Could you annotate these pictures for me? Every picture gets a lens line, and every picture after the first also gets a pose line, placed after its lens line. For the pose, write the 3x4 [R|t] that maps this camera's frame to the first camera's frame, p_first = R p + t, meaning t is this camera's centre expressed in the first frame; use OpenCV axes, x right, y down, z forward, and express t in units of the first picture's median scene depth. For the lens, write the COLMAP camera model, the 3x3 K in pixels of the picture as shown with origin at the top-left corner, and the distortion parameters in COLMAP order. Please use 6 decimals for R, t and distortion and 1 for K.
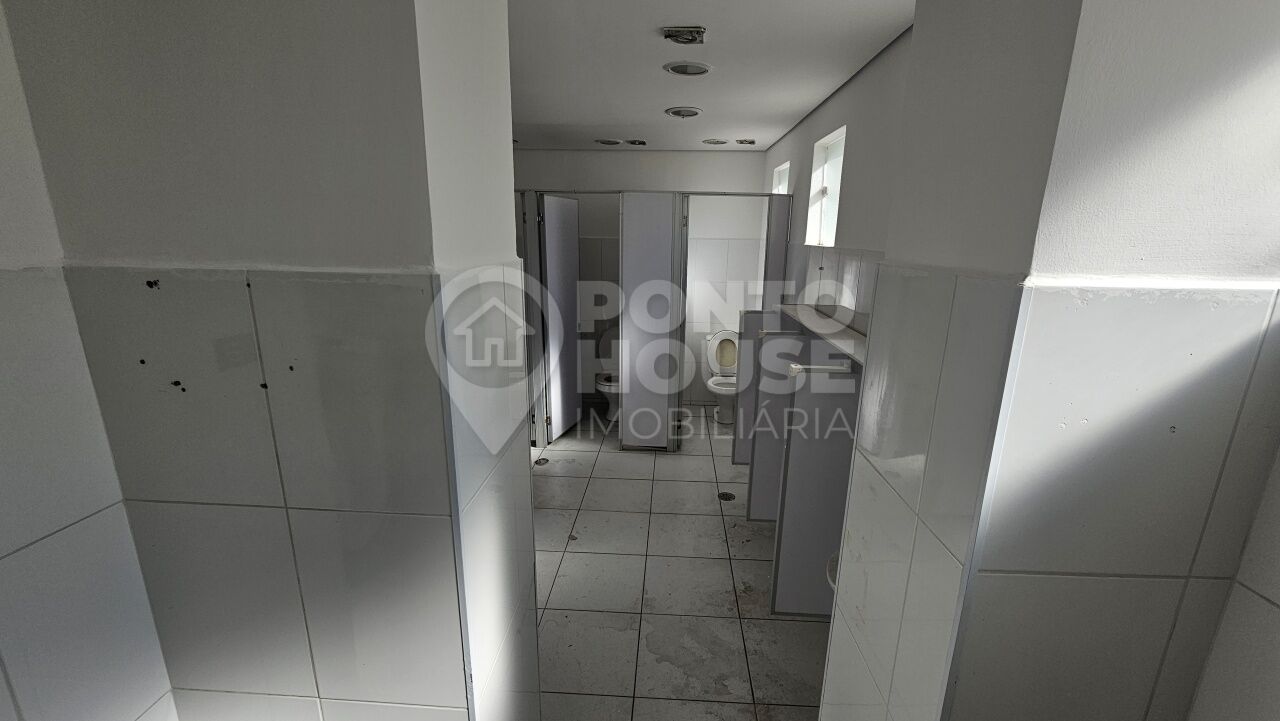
lens RADIAL K [[521.0, 0, 641.2], [0, 521.0, 362.5], [0, 0, 1]] dist [-0.000371, 0.000788]
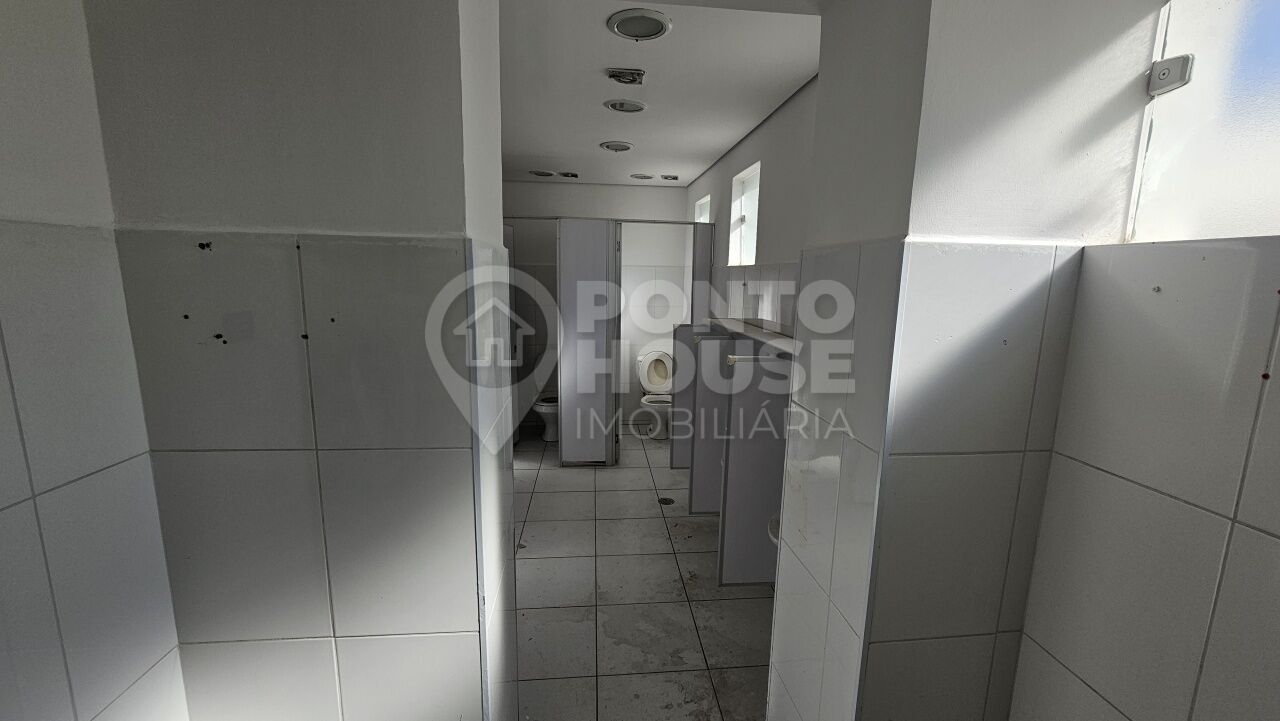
lens RADIAL K [[521.0, 0, 640.0], [0, 521.0, 361.1], [0, 0, 1]] dist [-0.000371, 0.000788]
pose [[0.988623, -0.020078, 0.149066, -0.070377], [0.031049, 0.996947, -0.071638, 0.084458], [-0.147173, 0.075451, 0.986229, -0.095707]]
